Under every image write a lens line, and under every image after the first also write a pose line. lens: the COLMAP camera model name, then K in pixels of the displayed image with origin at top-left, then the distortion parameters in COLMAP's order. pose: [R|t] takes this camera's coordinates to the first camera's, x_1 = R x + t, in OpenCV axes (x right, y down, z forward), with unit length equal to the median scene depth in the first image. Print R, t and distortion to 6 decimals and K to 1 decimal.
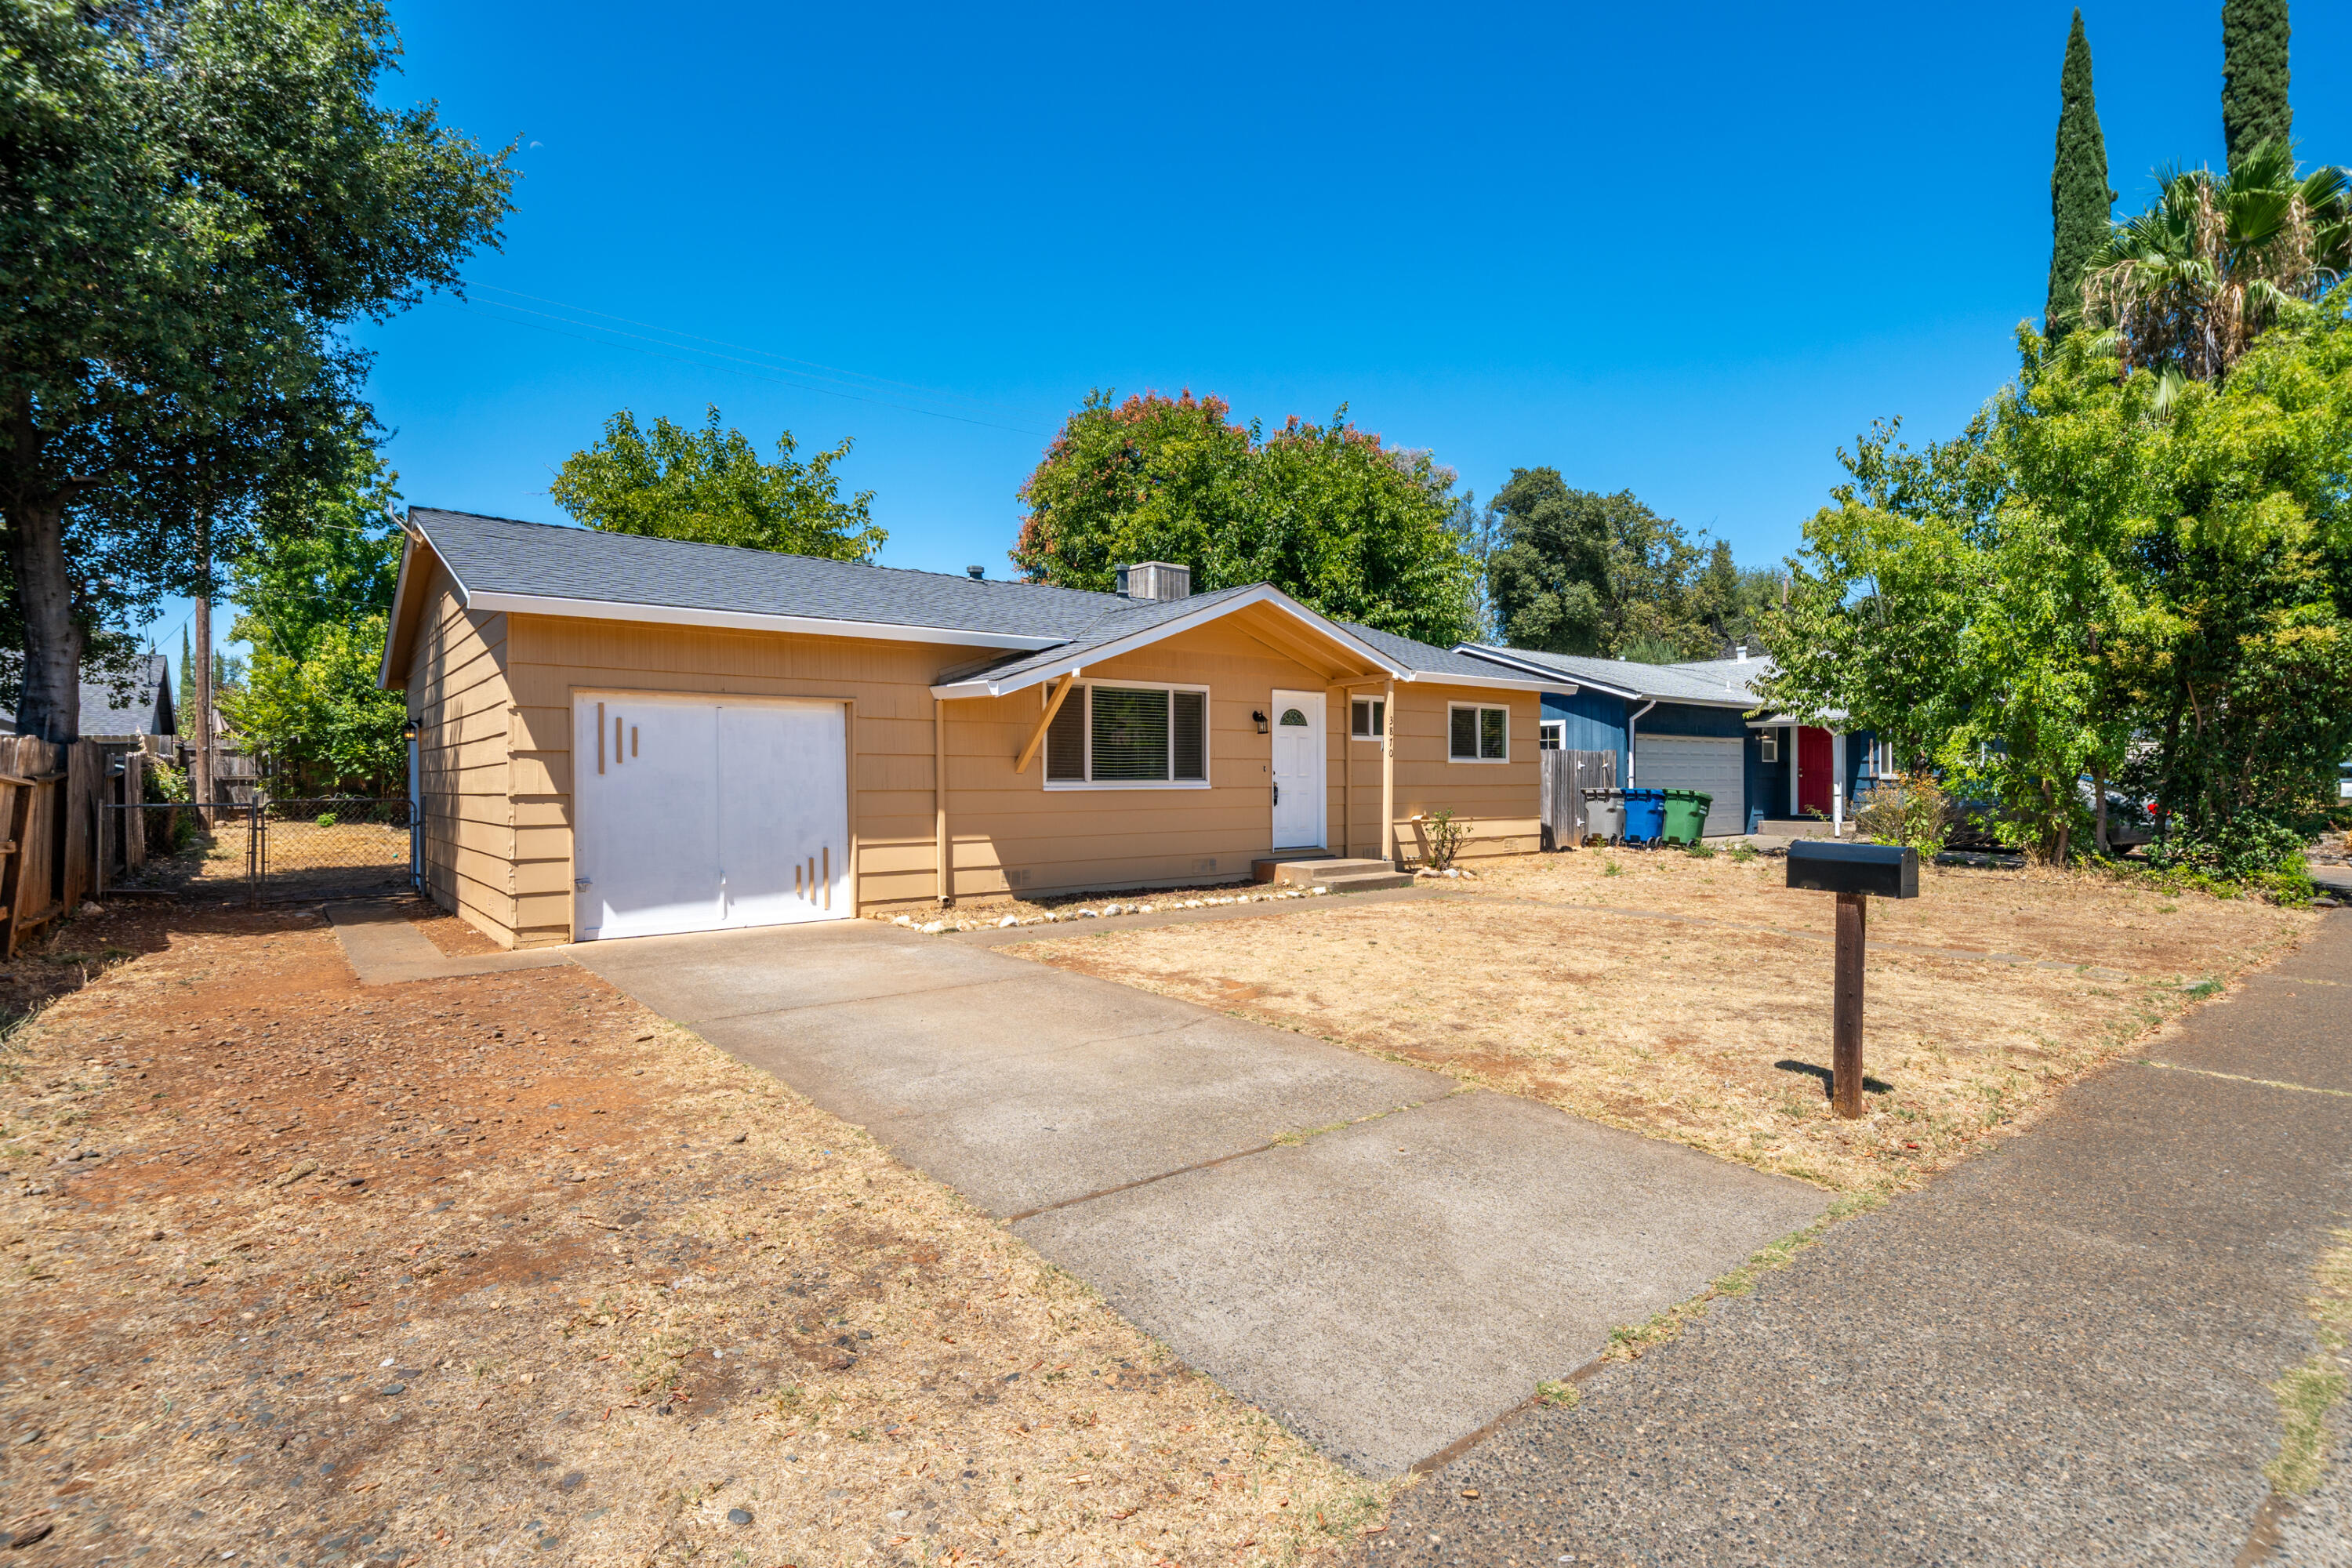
lens RADIAL K [[1138.0, 0, 1174.1], [0, 1138.0, 782.9], [0, 0, 1]] dist [-0.003227, -0.000179]
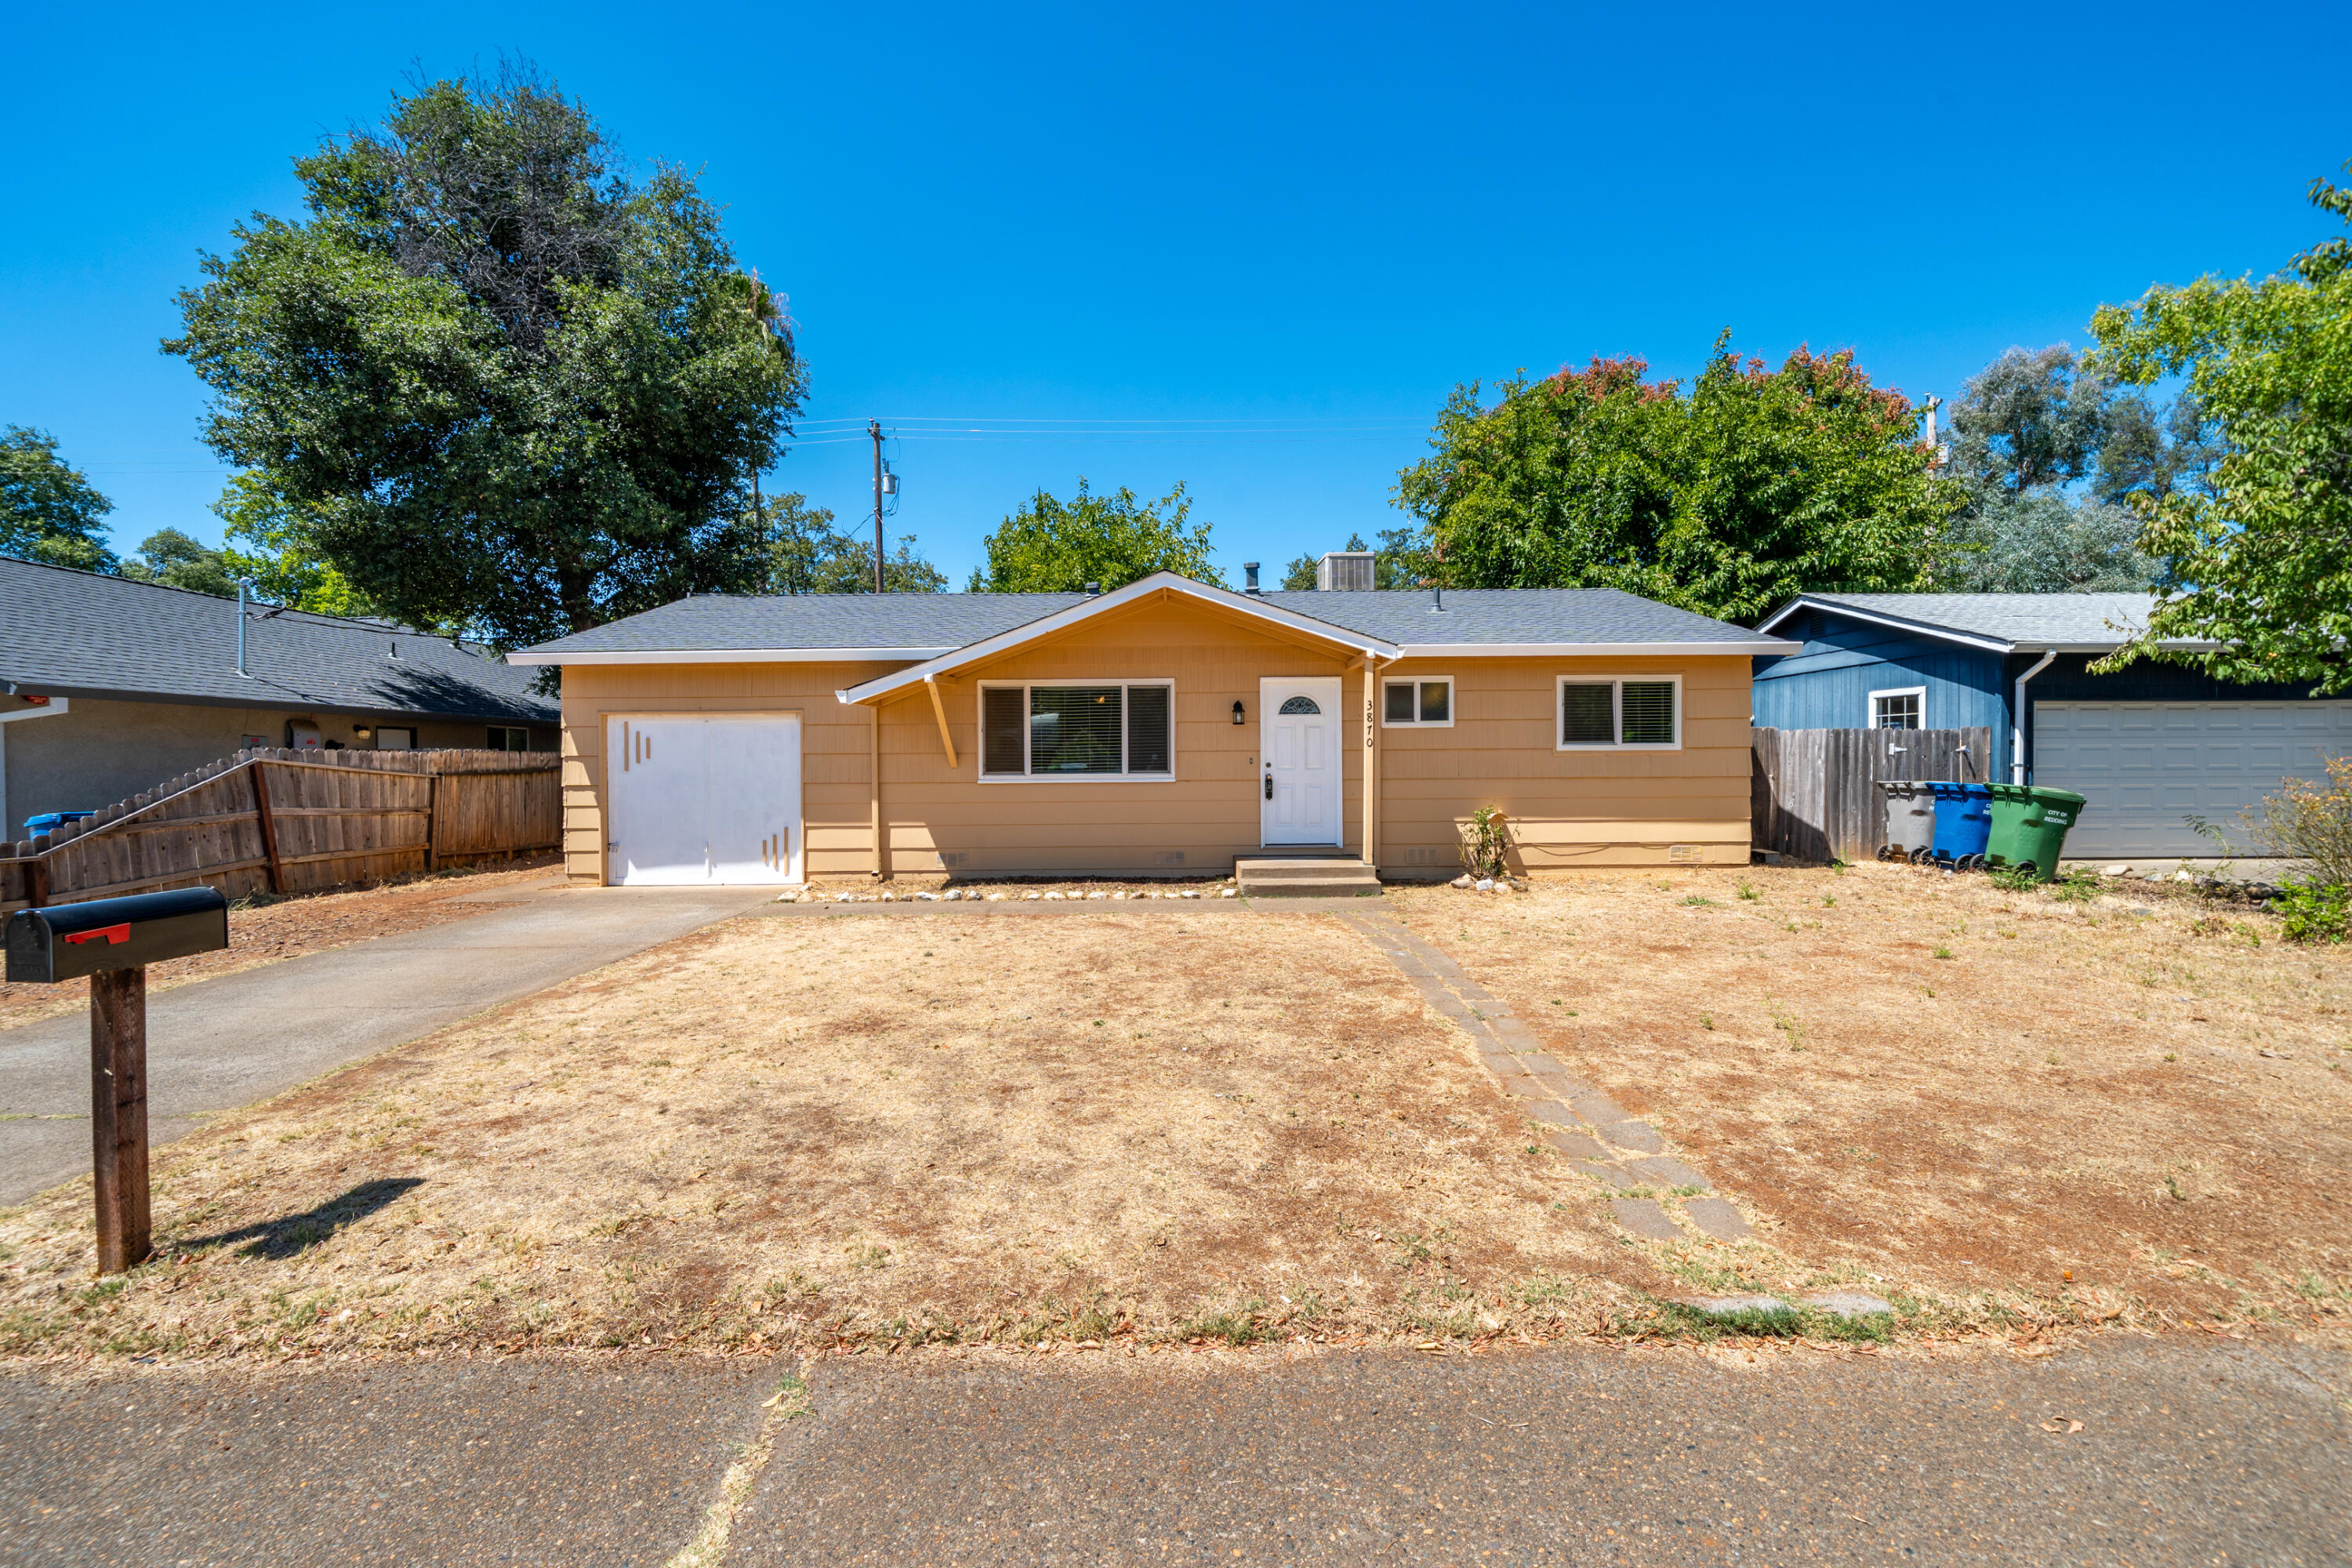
lens RADIAL K [[944.5, 0, 1171.8], [0, 944.5, 782.7], [0, 0, 1]] dist [-0.002223, 0.000197]
pose [[0.778767, 0.010020, -0.627233, 0.553536], [0.002788, 0.999807, 0.019433, -0.010245], [0.627307, -0.016882, 0.778589, 0.353563]]
